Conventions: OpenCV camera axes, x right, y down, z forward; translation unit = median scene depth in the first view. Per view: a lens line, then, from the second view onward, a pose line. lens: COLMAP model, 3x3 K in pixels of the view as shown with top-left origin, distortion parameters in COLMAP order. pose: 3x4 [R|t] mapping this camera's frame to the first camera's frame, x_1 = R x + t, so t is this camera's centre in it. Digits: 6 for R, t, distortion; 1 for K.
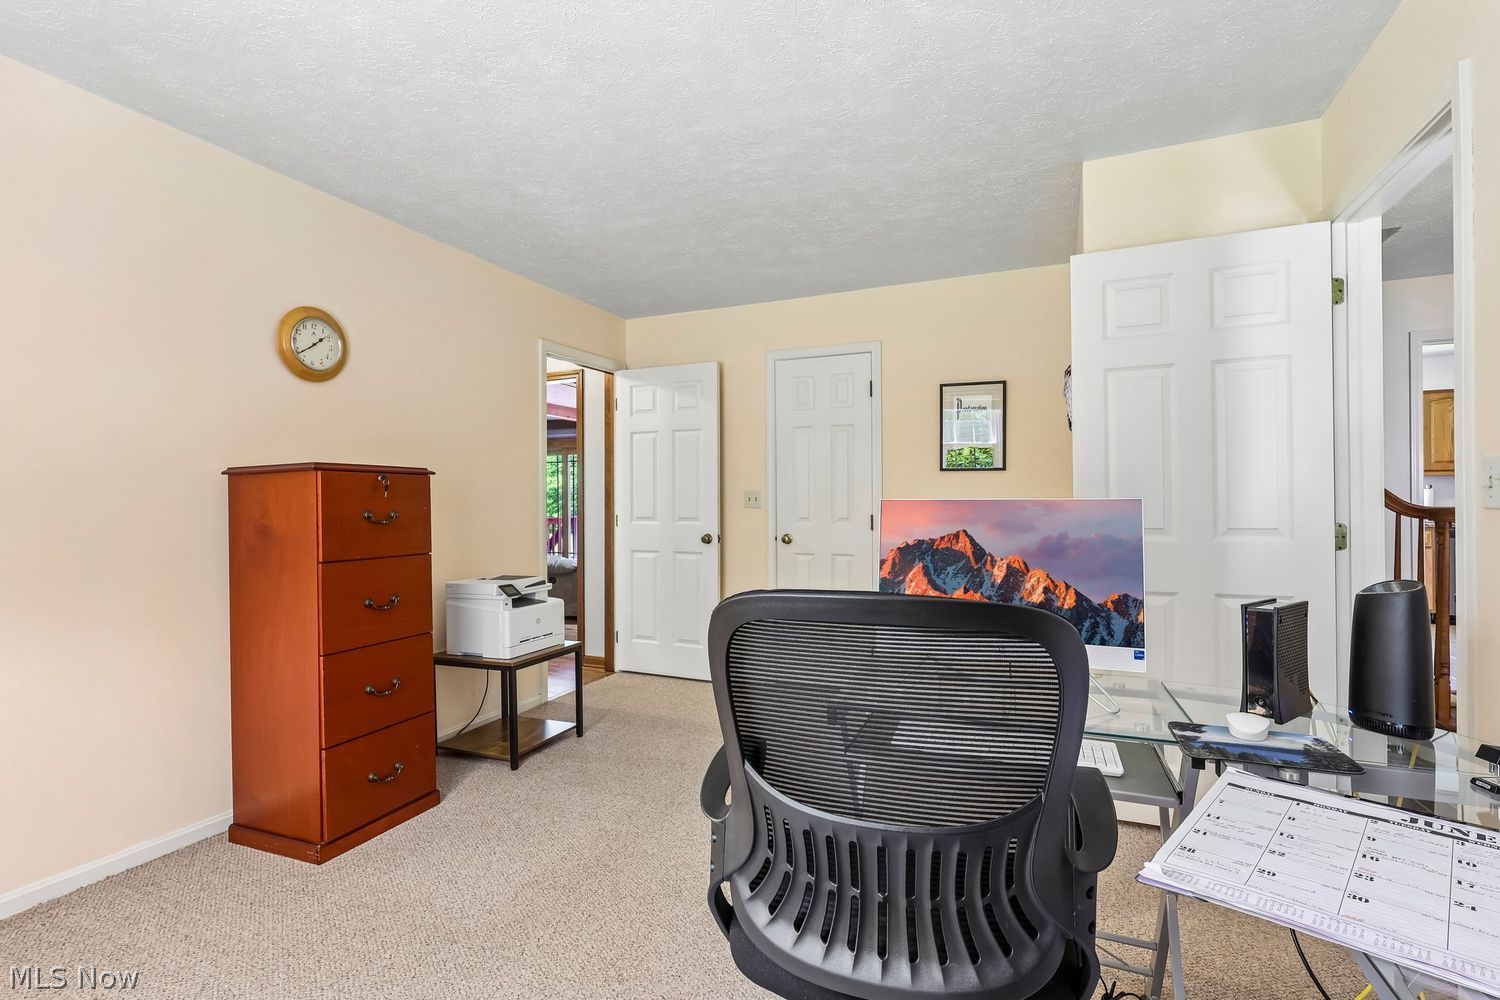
lens RADIAL K [[703.6, 0, 740.9], [0, 703.6, 493.8], [0, 0, 1]] dist [-0.004615, -0.000446]
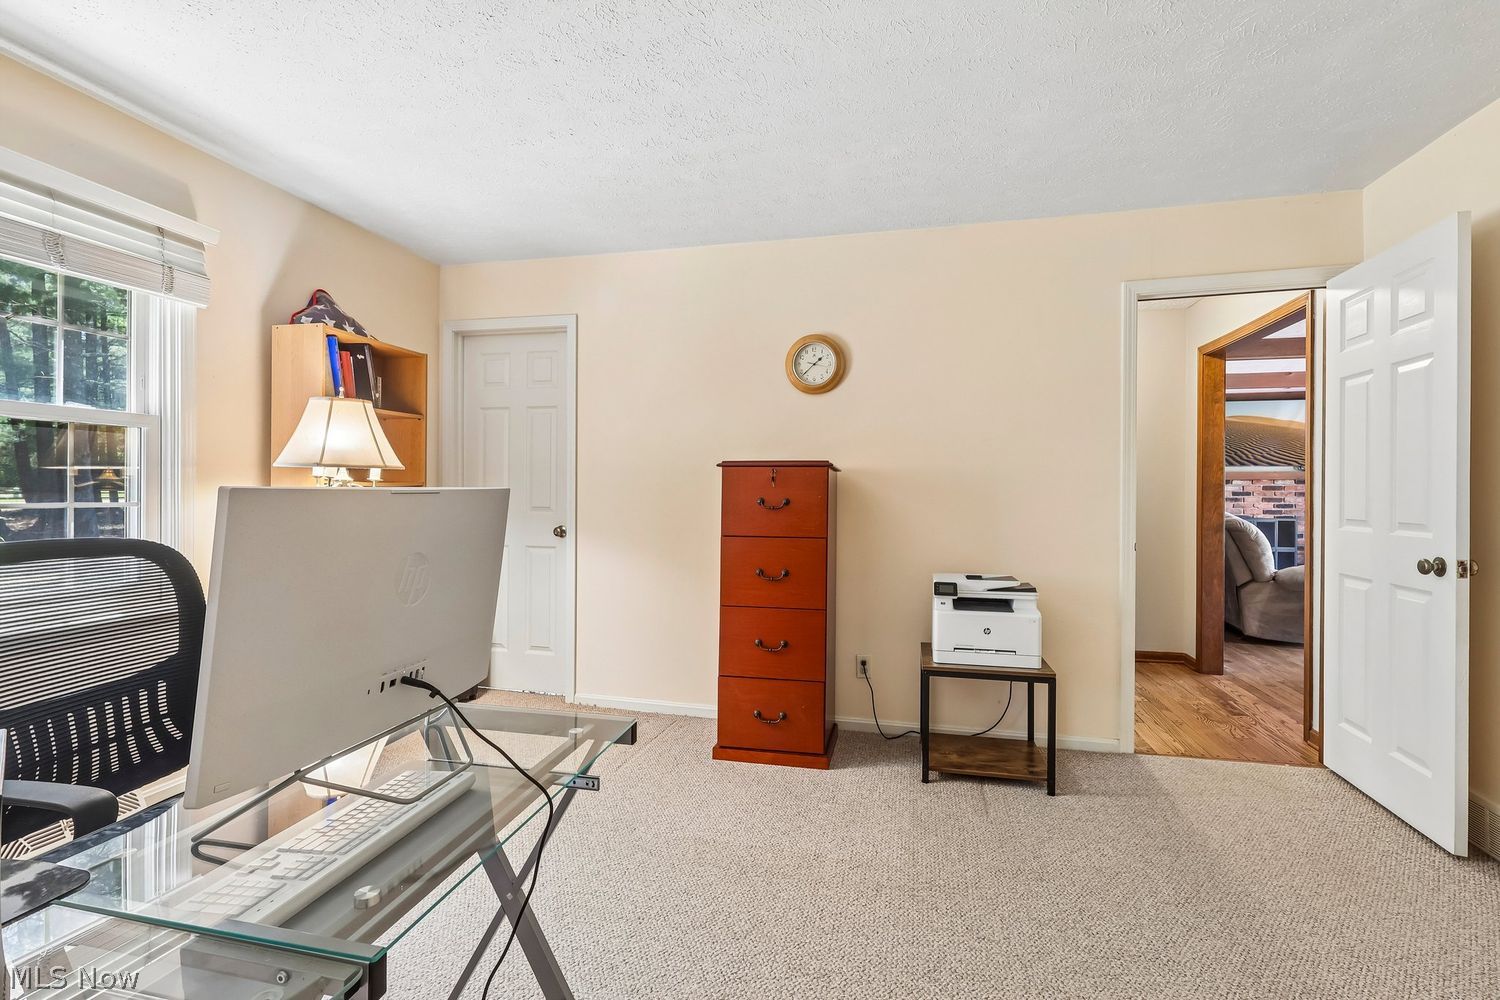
lens RADIAL K [[703.6, 0, 740.9], [0, 703.6, 493.8], [0, 0, 1]] dist [-0.004615, -0.000446]
pose [[0.157910, 0.004046, -0.987445, 0.583754], [0.006185, 0.999968, 0.005086, 0.008810], [0.987434, -0.006910, 0.157880, 0.659152]]
